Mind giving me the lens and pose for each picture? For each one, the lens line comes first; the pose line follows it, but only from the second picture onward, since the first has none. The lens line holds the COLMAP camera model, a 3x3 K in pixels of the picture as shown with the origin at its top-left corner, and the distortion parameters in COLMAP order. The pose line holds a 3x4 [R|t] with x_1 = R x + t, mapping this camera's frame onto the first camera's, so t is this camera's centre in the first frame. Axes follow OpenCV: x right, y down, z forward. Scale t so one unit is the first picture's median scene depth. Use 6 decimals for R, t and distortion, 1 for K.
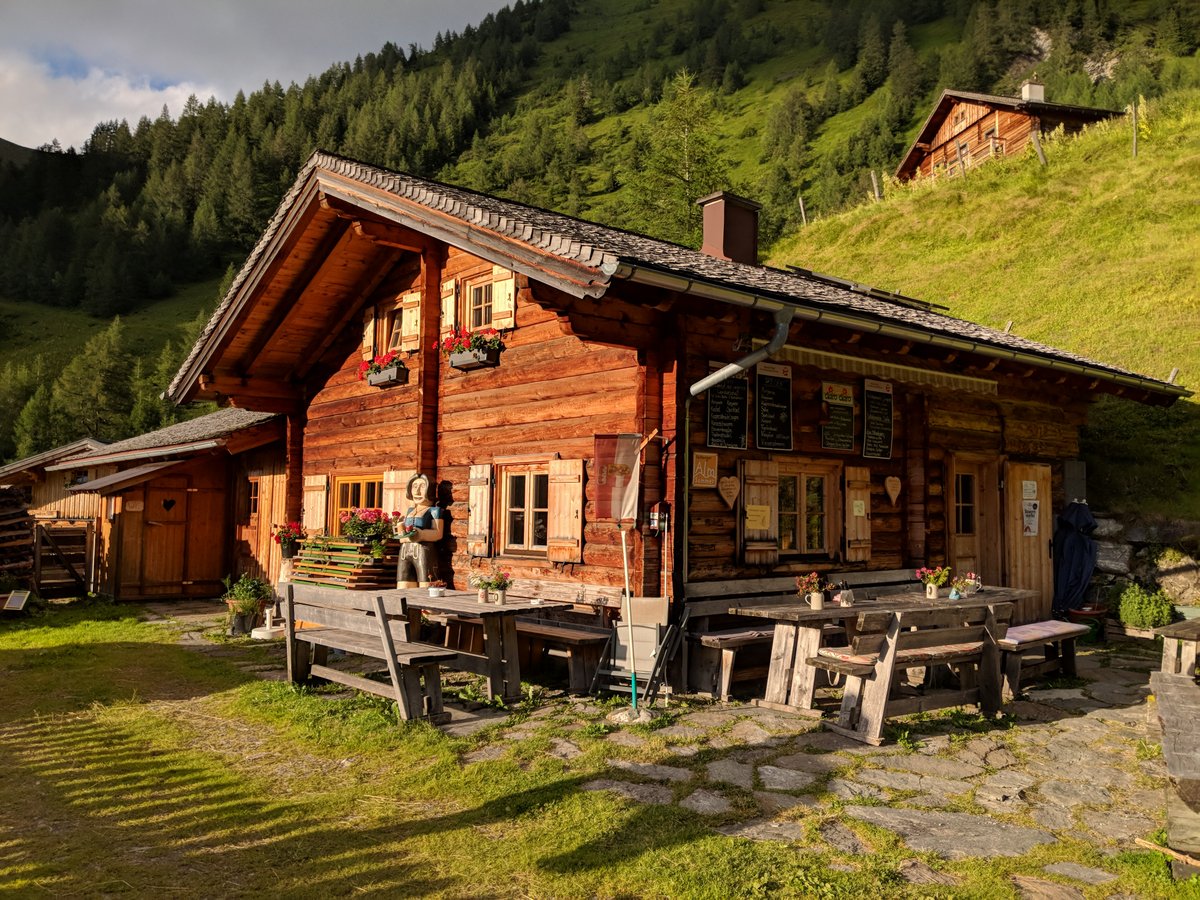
lens RADIAL K [[945.3, 0, 616.8], [0, 945.3, 434.0], [0, 0, 1]] dist [0.096707, -0.173851]
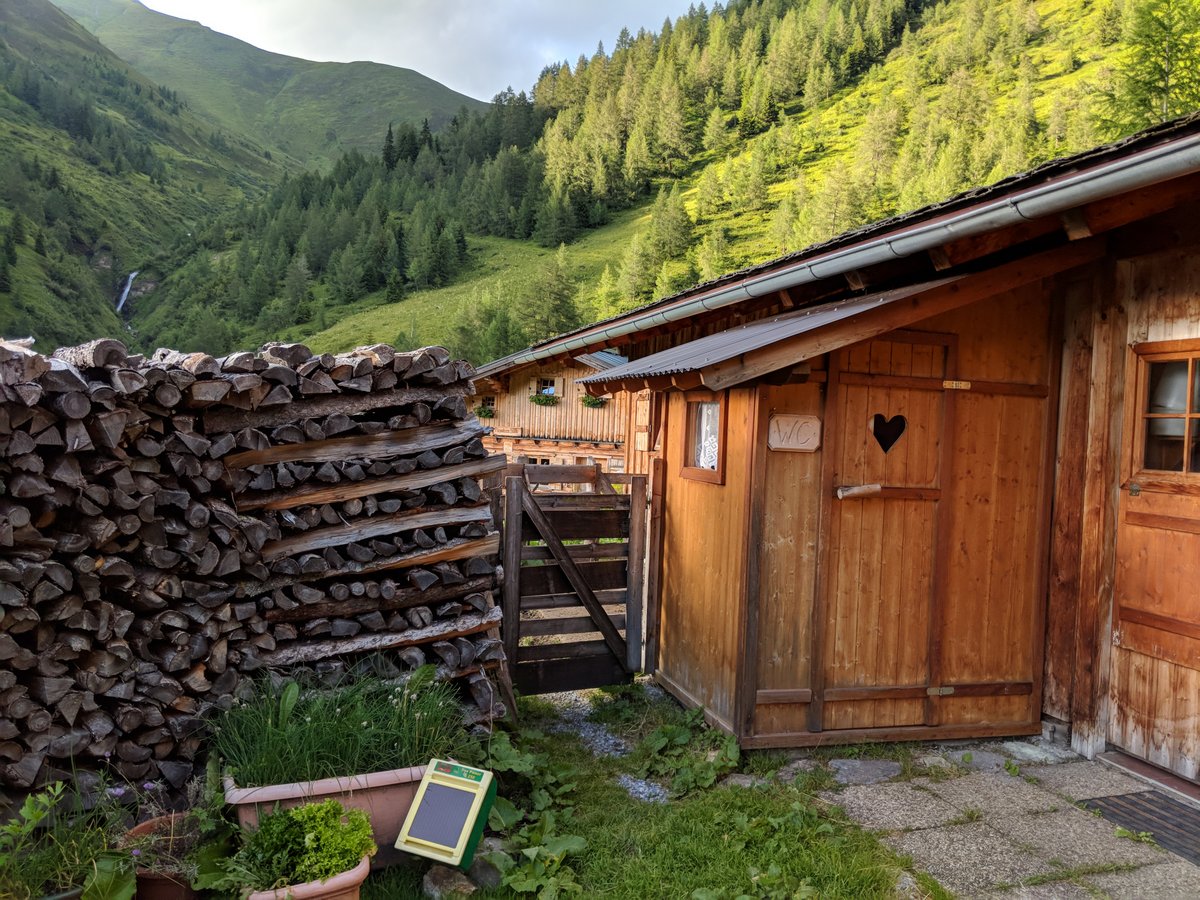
lens RADIAL K [[948.6, 0, 636.7], [0, 948.6, 451.0], [0, 0, 1]] dist [-0.007525, -0.004466]
pose [[0.920964, 0.039926, -0.387597, -0.310308], [-0.002225, 0.995259, 0.097234, 0.035780], [0.389642, -0.088686, 0.916687, 0.506378]]
